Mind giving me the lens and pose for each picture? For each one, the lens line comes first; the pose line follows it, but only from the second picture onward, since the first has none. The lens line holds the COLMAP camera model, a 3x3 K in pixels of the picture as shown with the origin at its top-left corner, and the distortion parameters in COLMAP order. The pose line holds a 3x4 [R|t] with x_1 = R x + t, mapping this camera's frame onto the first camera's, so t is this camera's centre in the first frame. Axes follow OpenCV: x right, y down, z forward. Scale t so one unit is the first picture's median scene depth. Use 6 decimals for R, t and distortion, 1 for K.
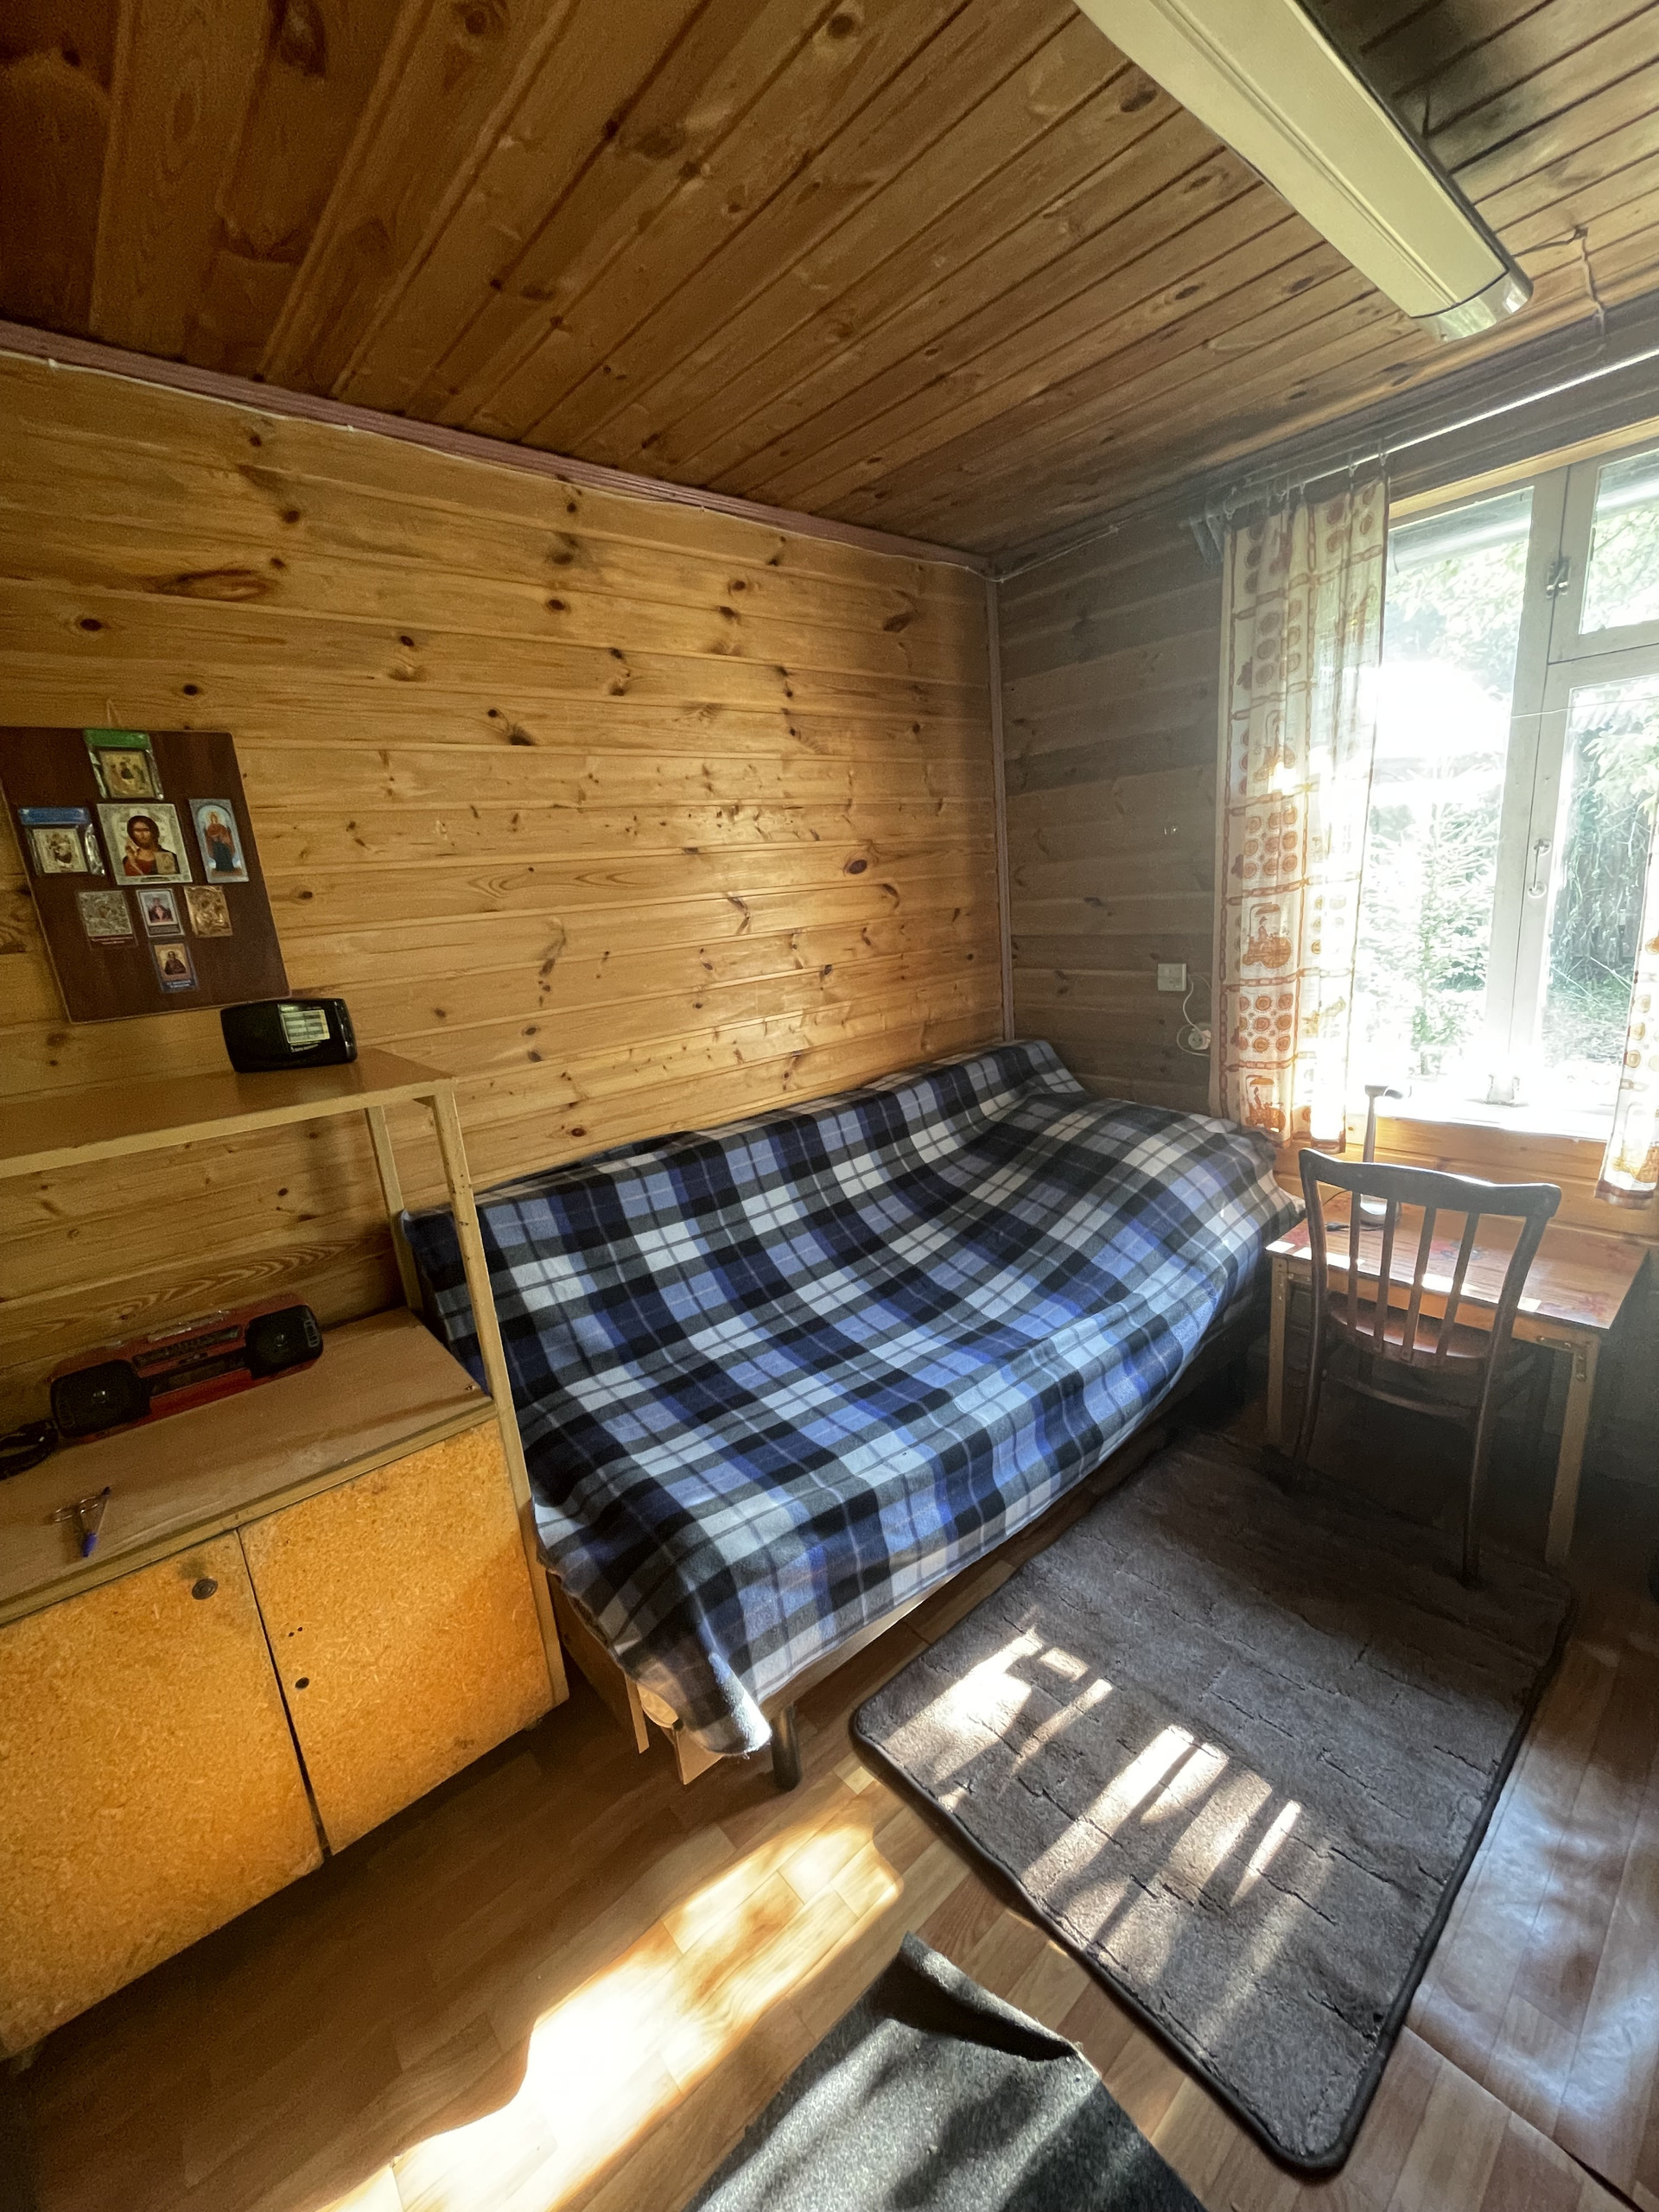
lens RADIAL K [[904.6, 0, 834.4], [0, 904.6, 1113.1], [0, 0, 1]] dist [0.001142, -0.000553]
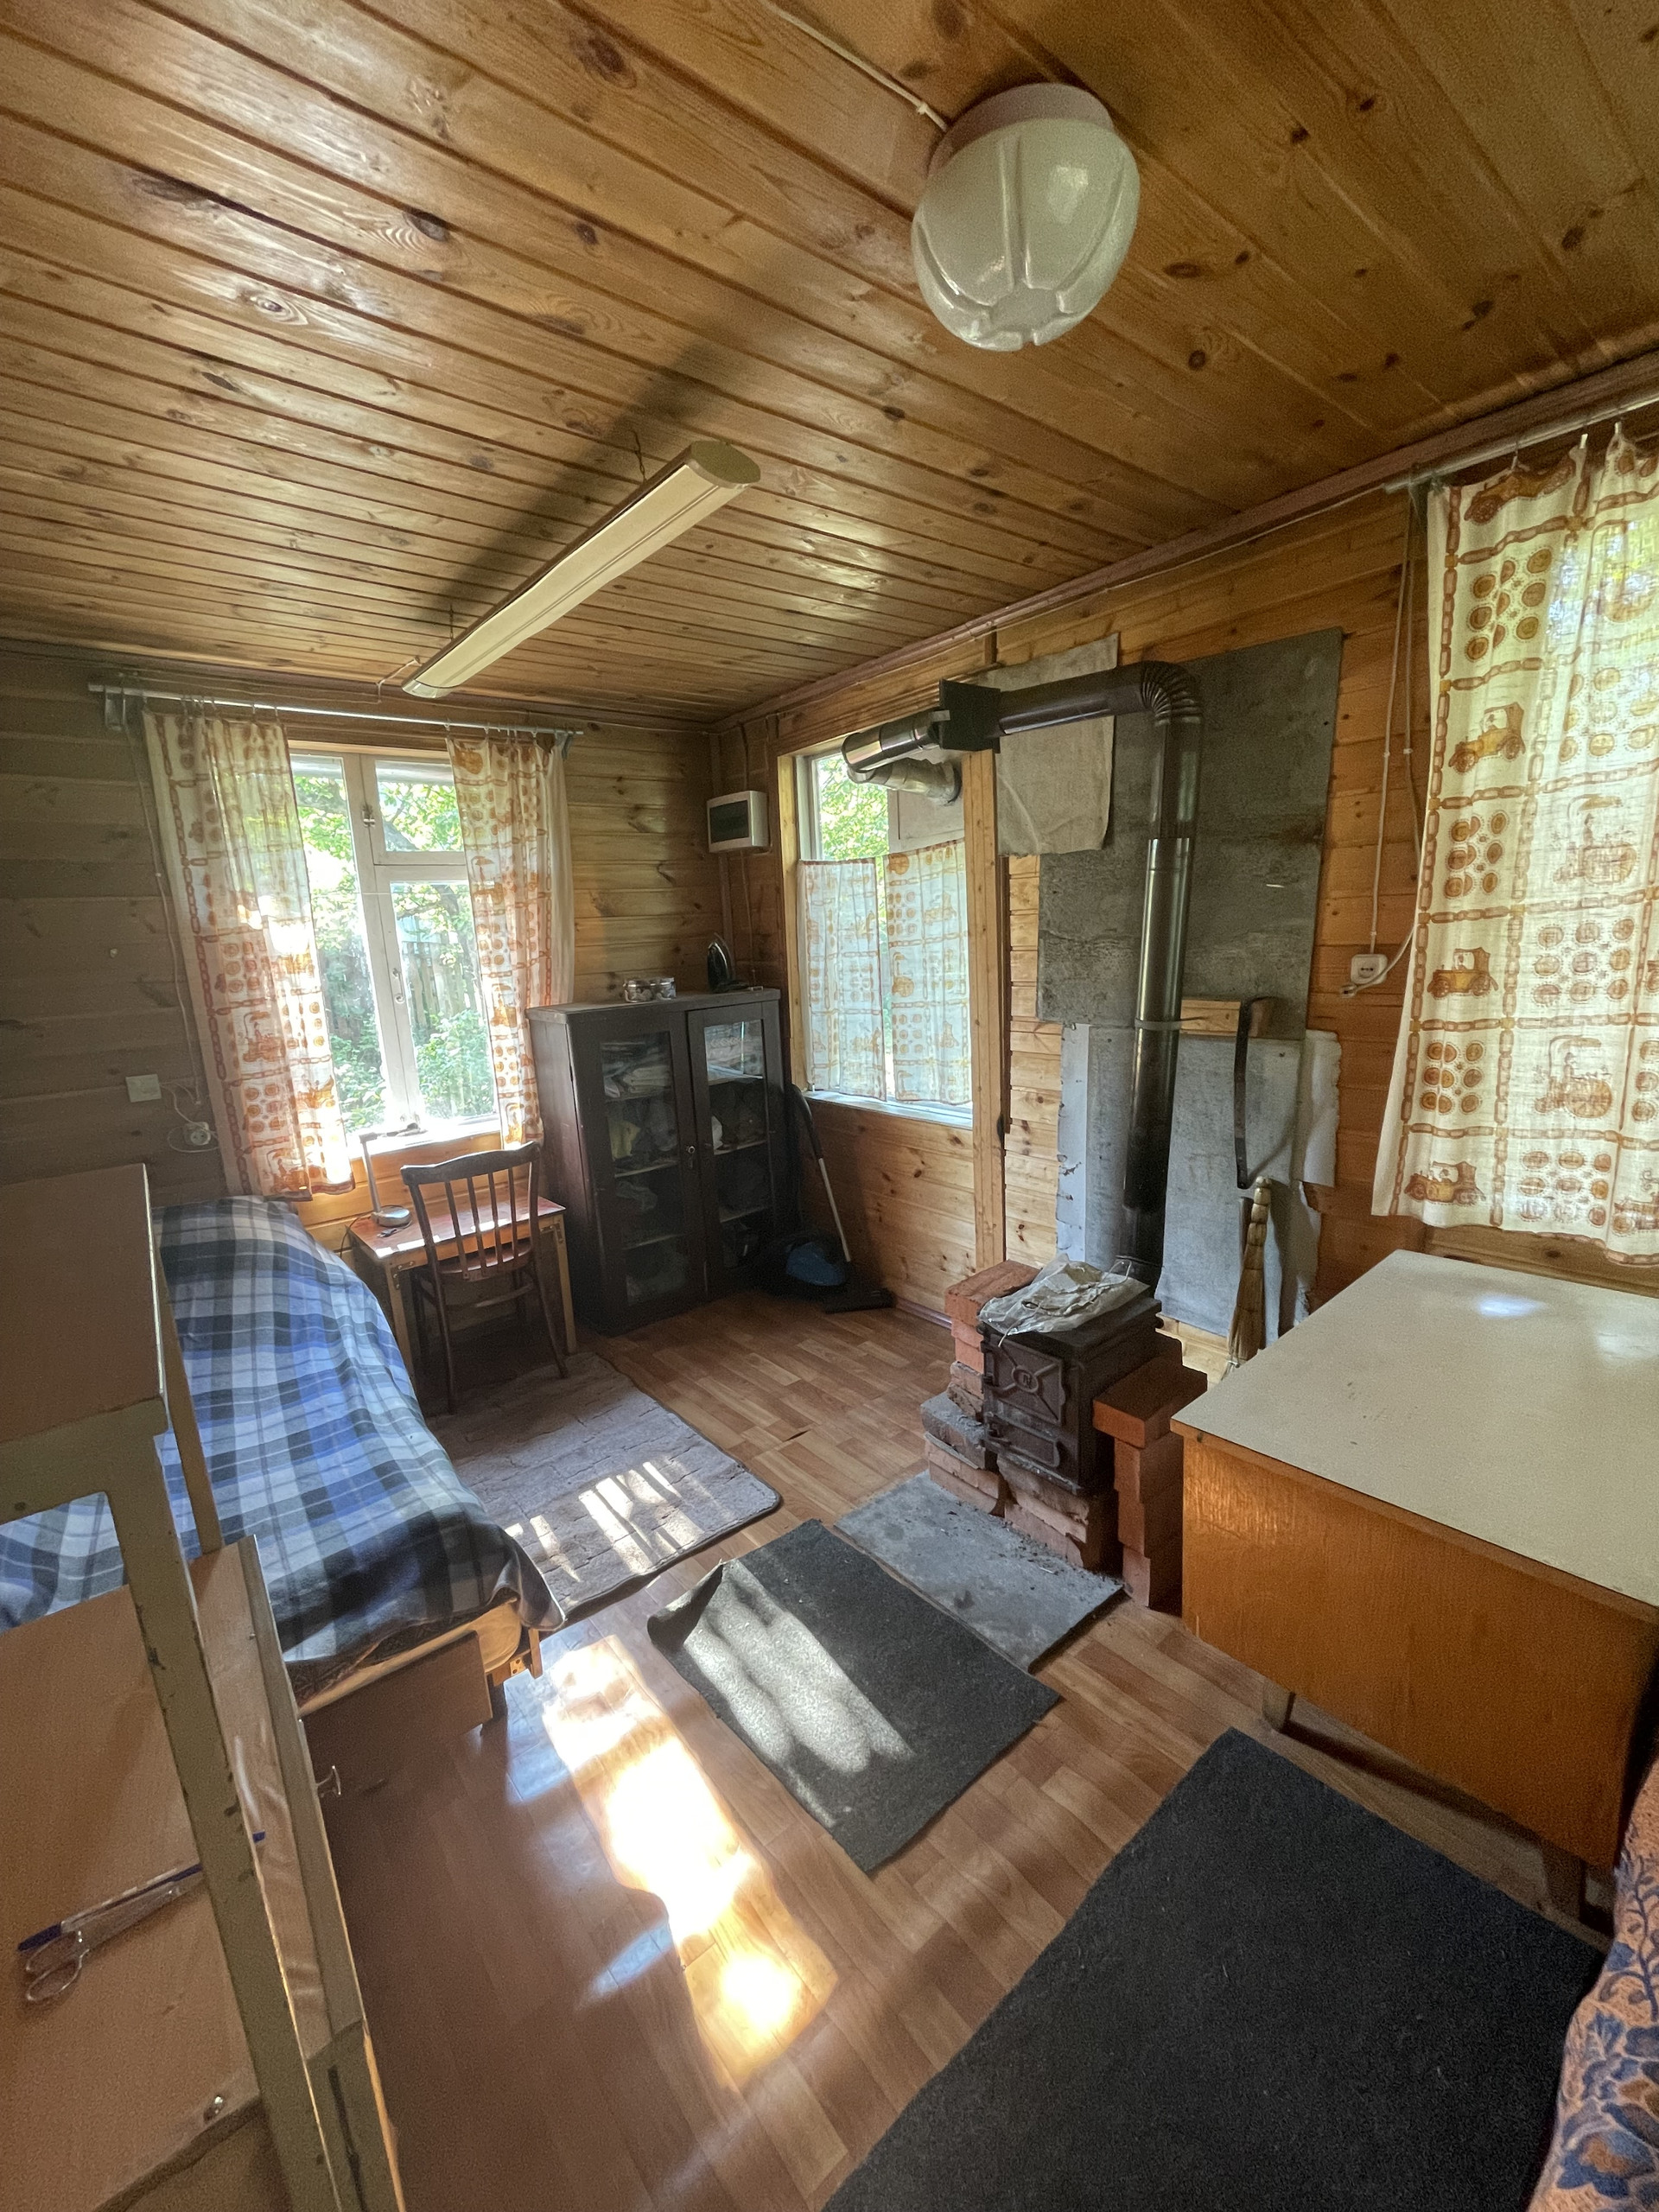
lens RADIAL K [[904.6, 0, 827.5], [0, 904.6, 1113.5], [0, 0, 1]] dist [0.001142, -0.000553]
pose [[0.036065, -0.118391, 0.992312, -0.831796], [0.294663, 0.950073, 0.102643, 0.007810], [-0.954921, 0.288695, 0.069150, 0.217422]]
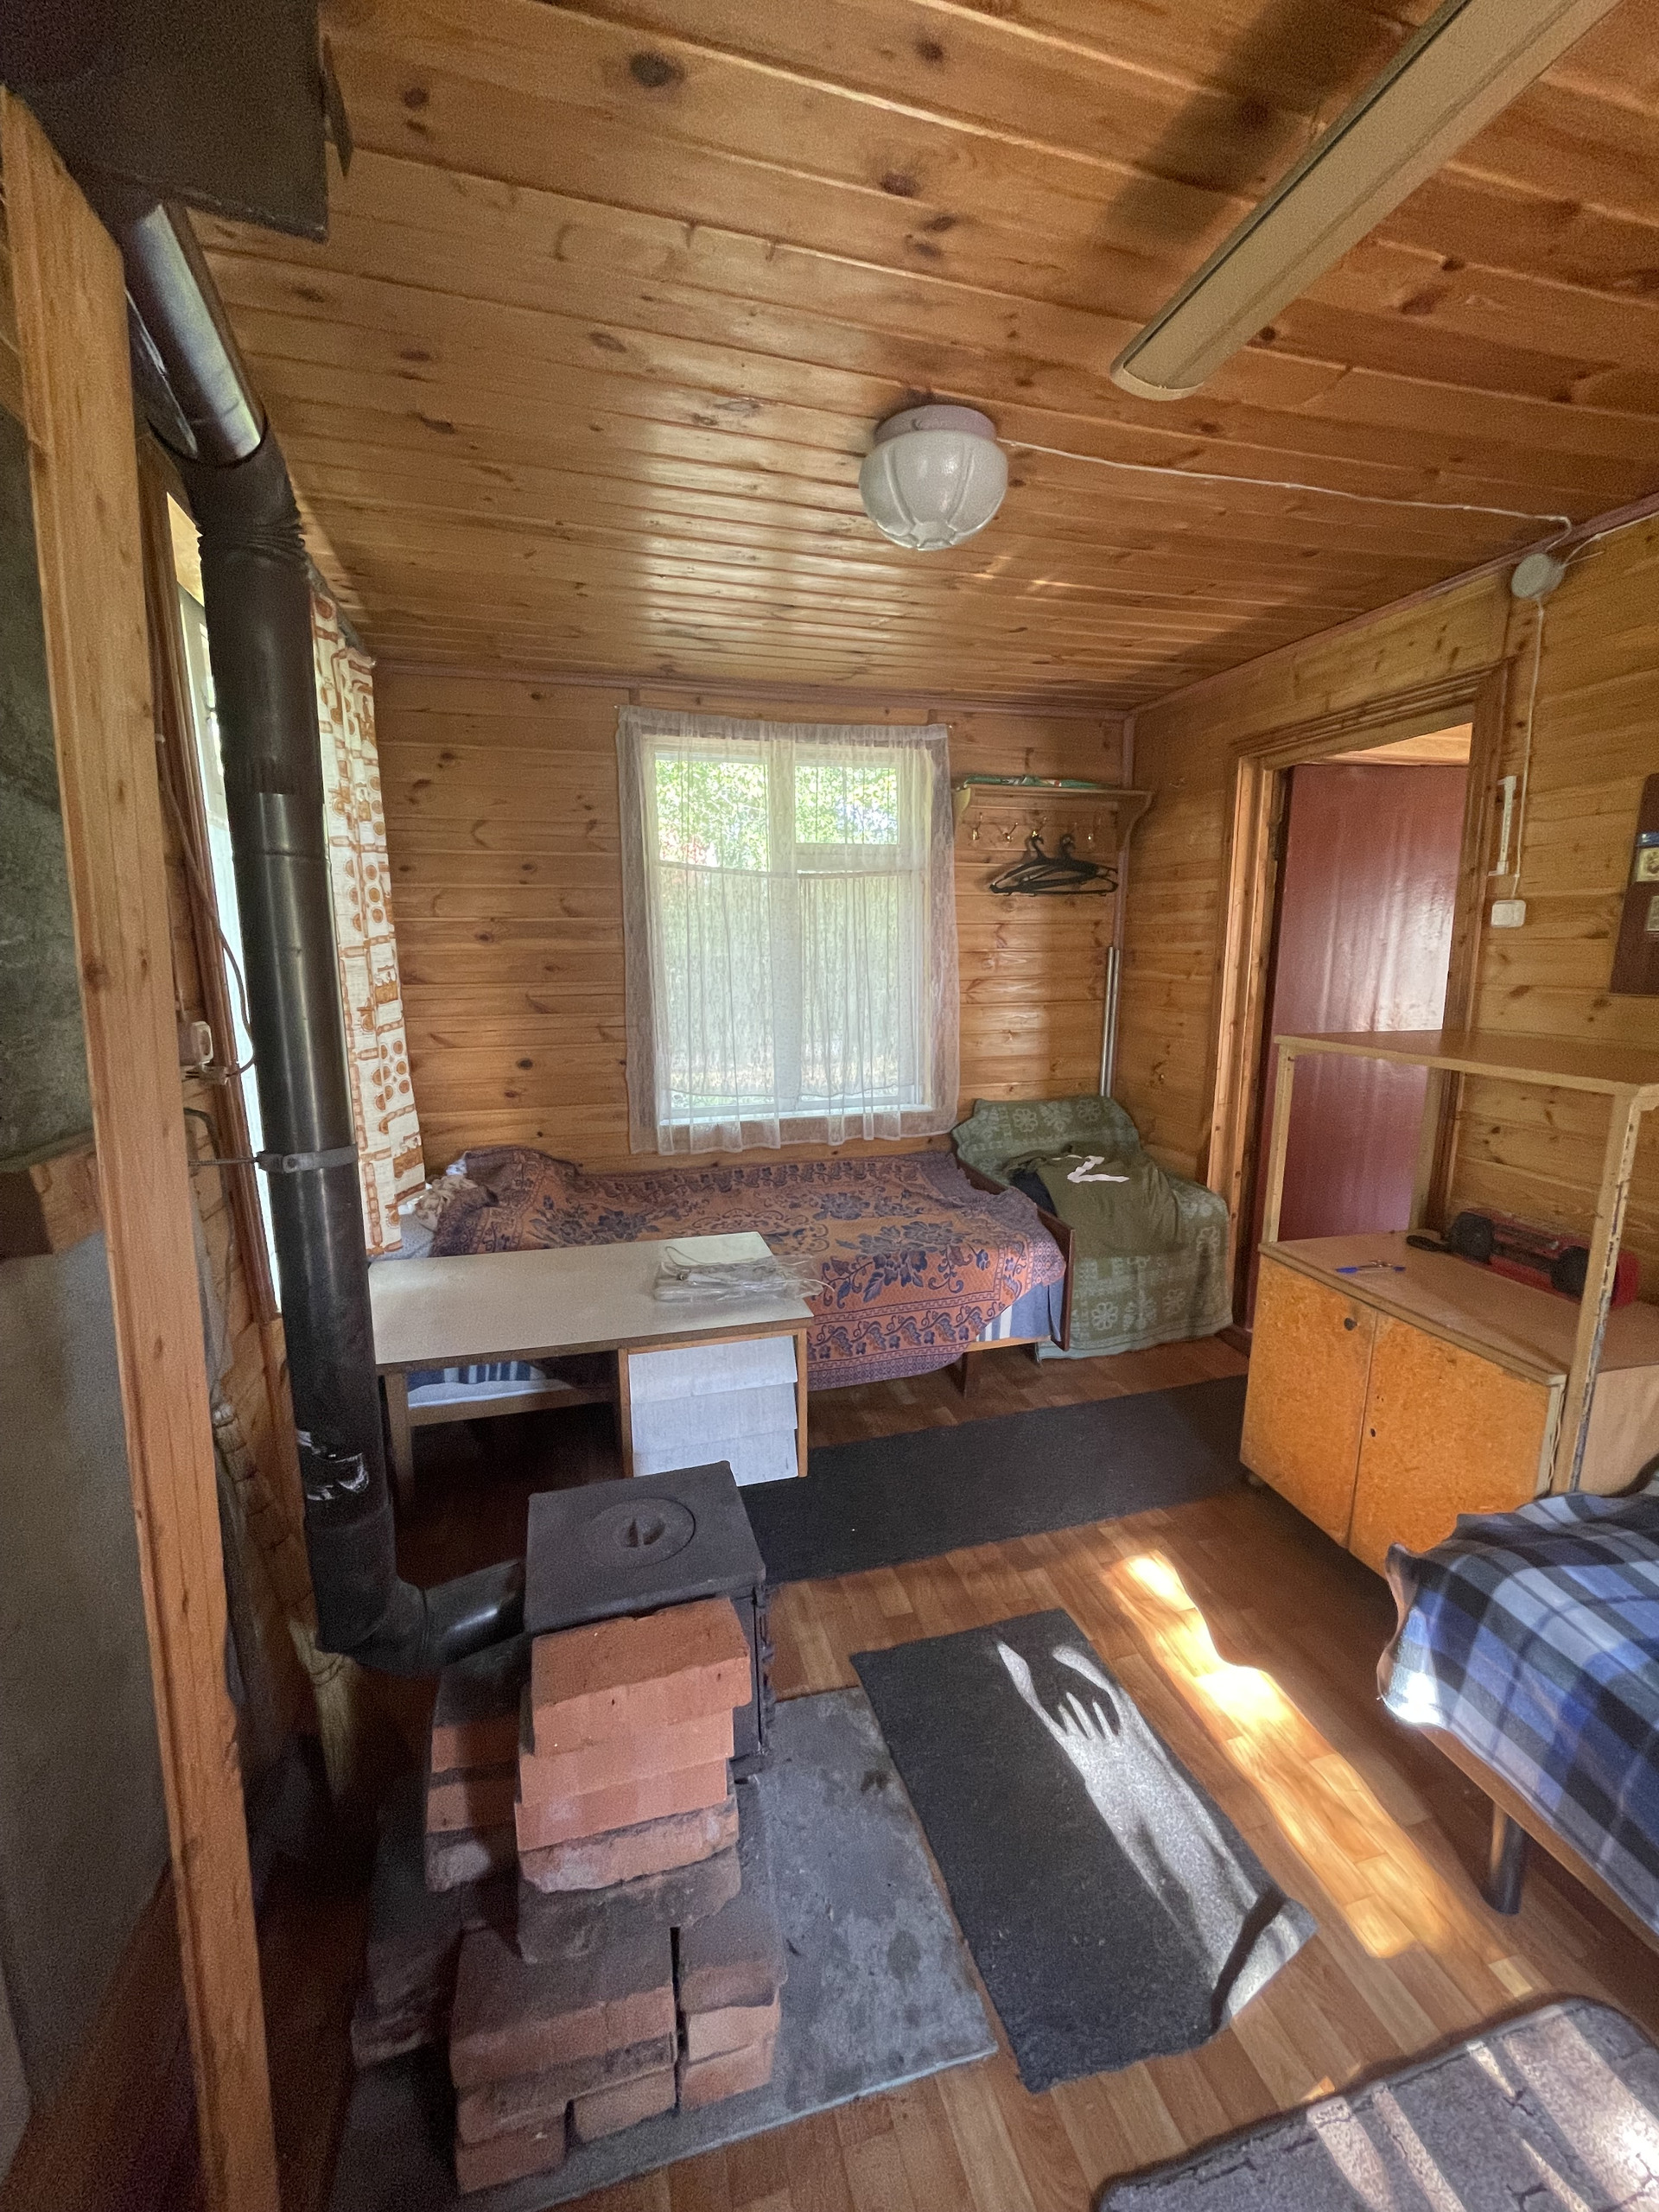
lens RADIAL K [[904.6, 0, 820.9], [0, 904.6, 1108.3], [0, 0, 1]] dist [0.001142, -0.000553]
pose [[-0.422863, 0.245291, -0.872364, 0.632592], [-0.177035, 0.921758, 0.344994, -0.145026], [0.888732, 0.300324, -0.346352, 0.350403]]
